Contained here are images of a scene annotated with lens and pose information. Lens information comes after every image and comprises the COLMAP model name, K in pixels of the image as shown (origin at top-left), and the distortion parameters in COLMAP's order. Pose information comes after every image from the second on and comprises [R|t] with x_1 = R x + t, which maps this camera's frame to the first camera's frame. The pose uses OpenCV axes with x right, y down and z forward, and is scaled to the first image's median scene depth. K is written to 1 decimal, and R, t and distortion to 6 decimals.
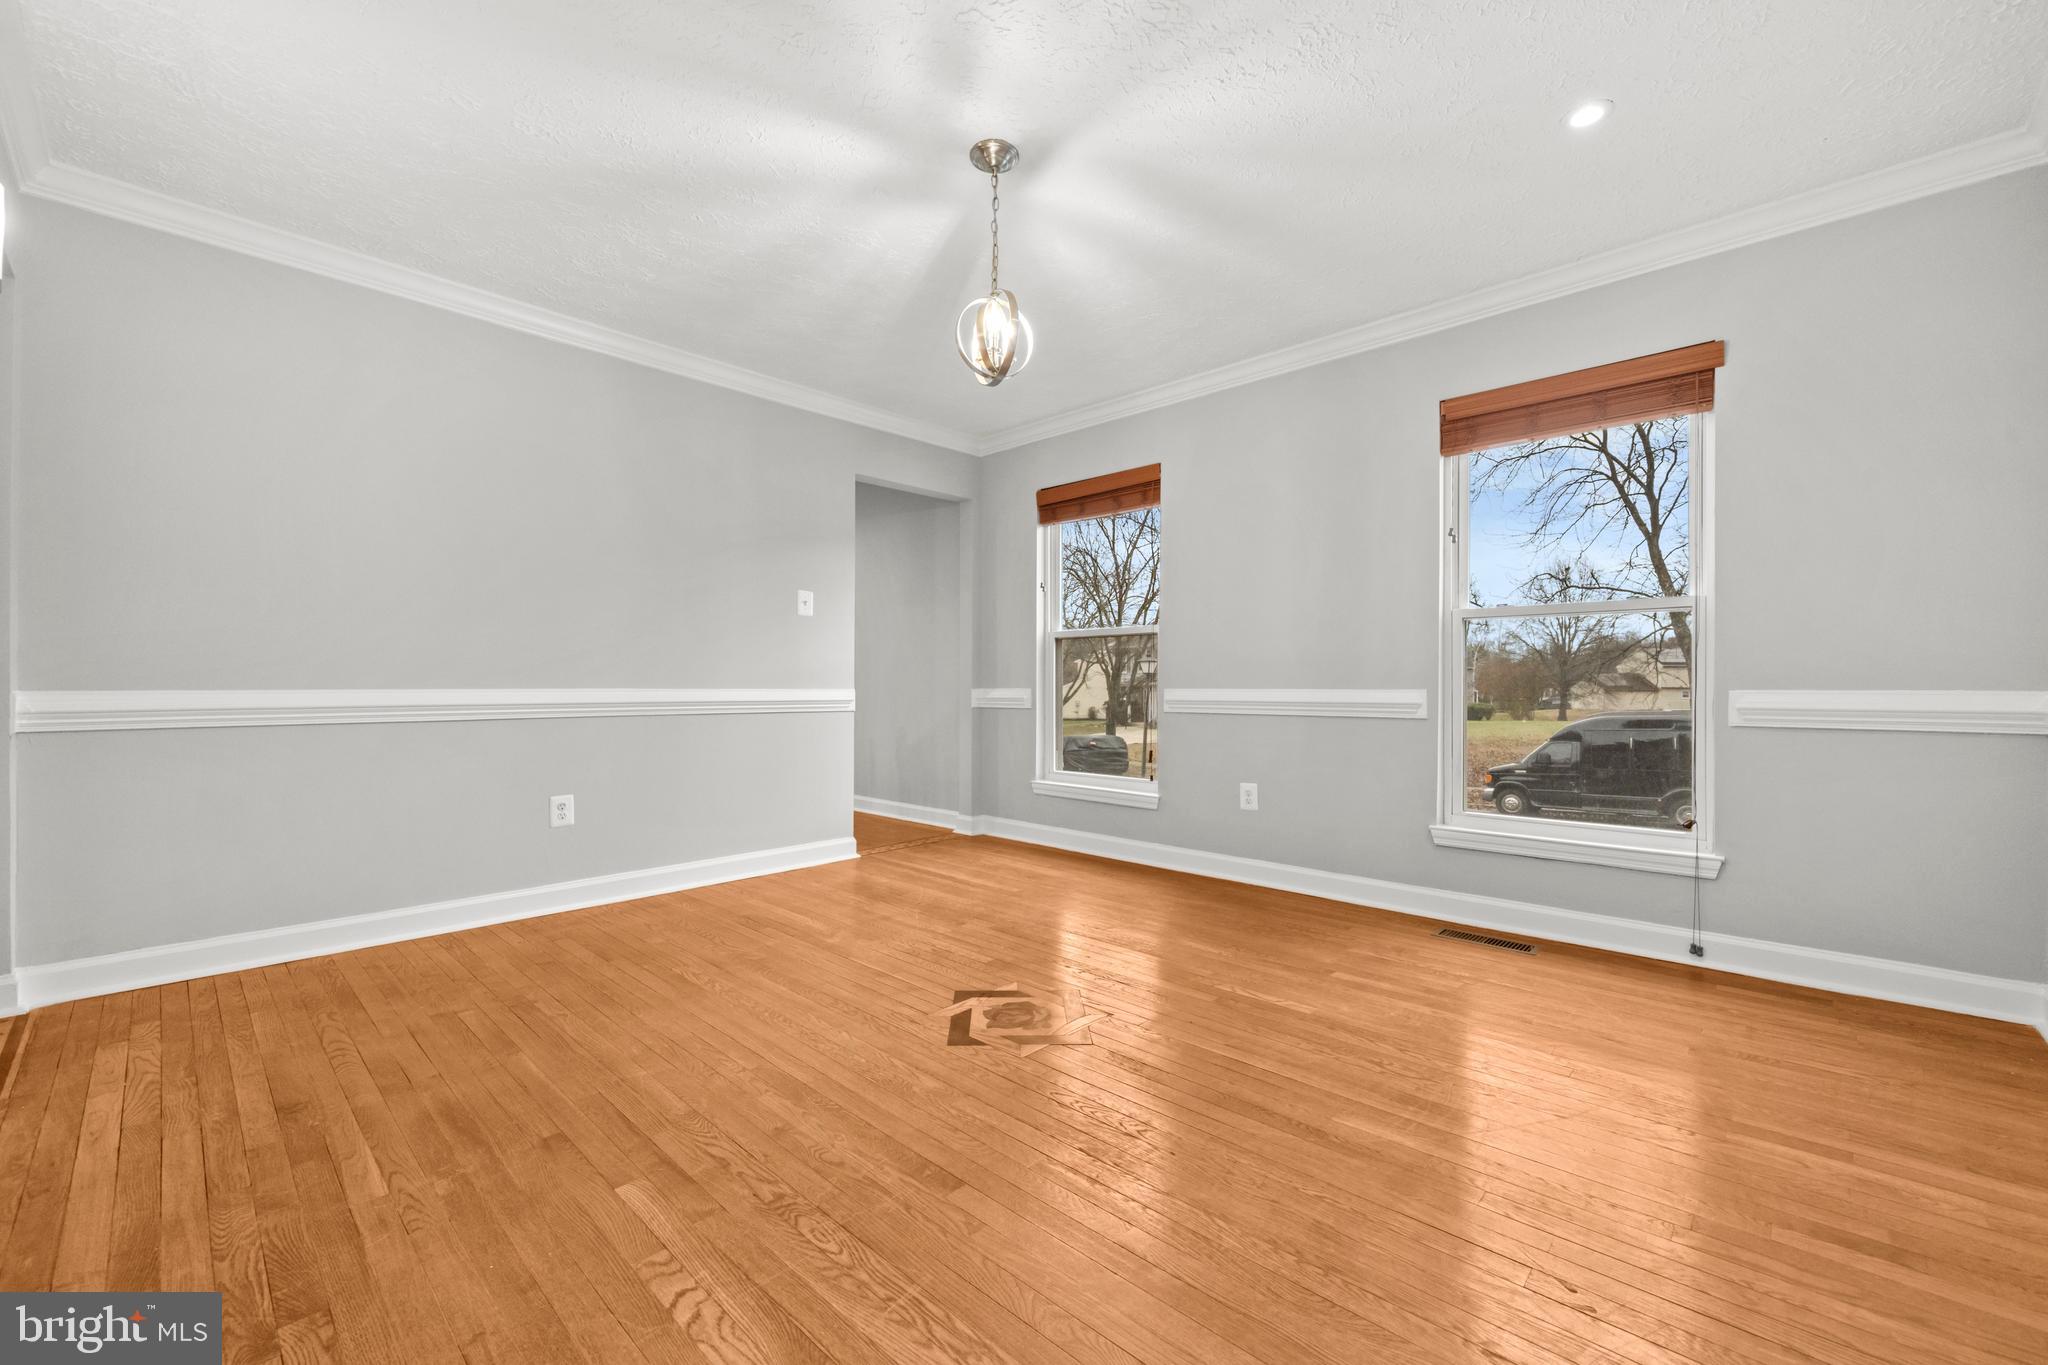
lens RADIAL K [[745.4, 0, 1026.7], [0, 745.4, 695.7], [0, 0, 1]] dist [-0.000844, -0.000050]
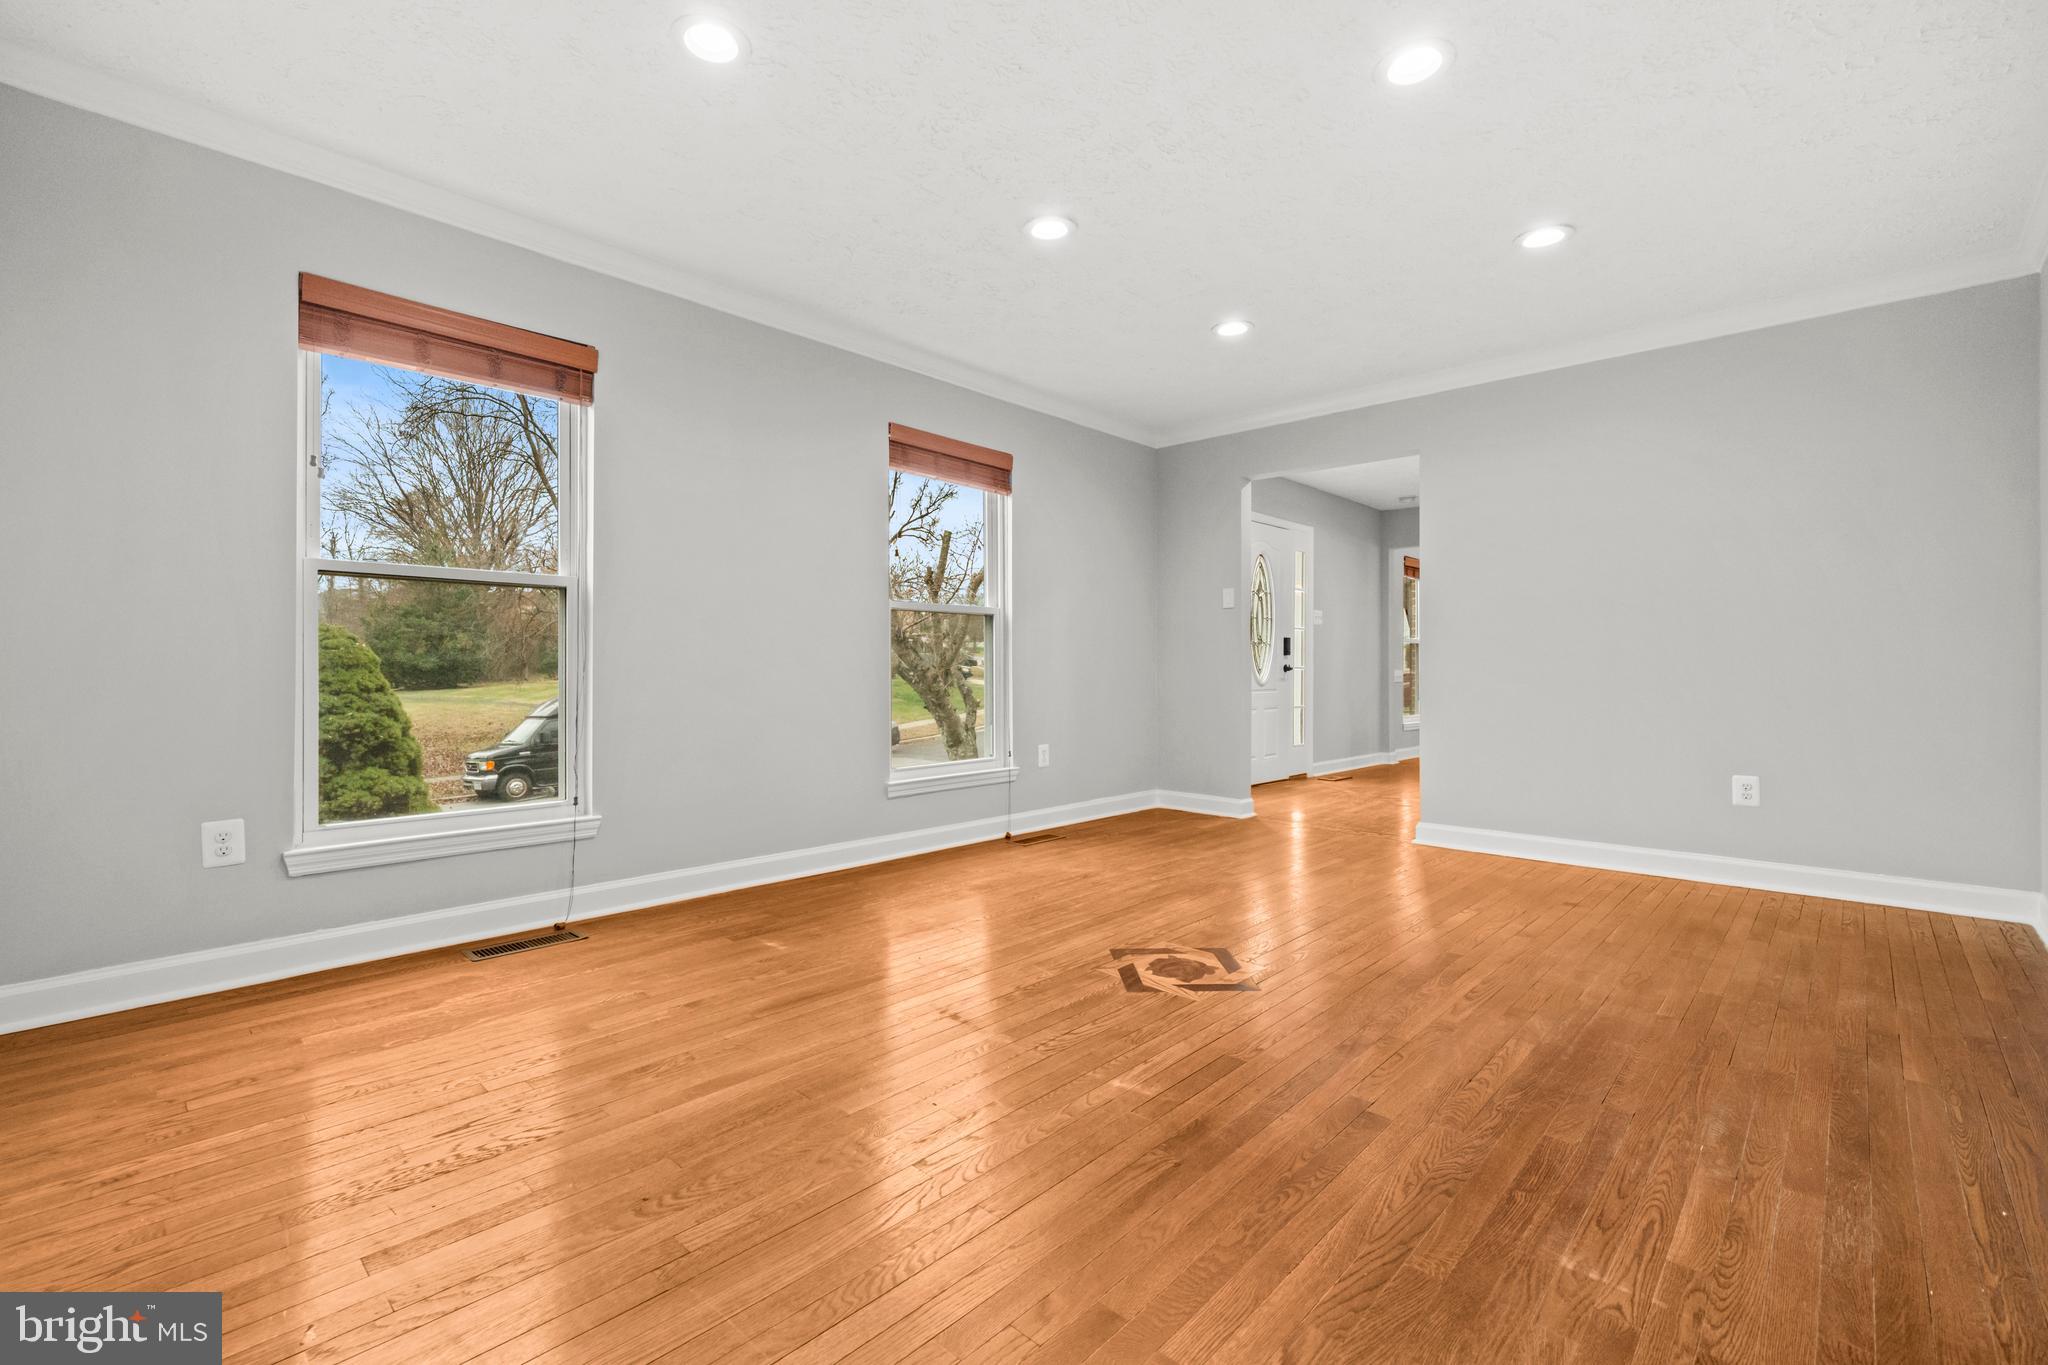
lens RADIAL K [[869.4, 0, 1026.5], [0, 869.4, 671.8], [0, 0, 1]] dist [-0.000769, -0.000228]
pose [[0.059000, -0.010524, 0.998203, -0.363032], [0.002834, 0.999942, 0.010375, -0.007237], [-0.998254, 0.002216, 0.059026, 0.318860]]
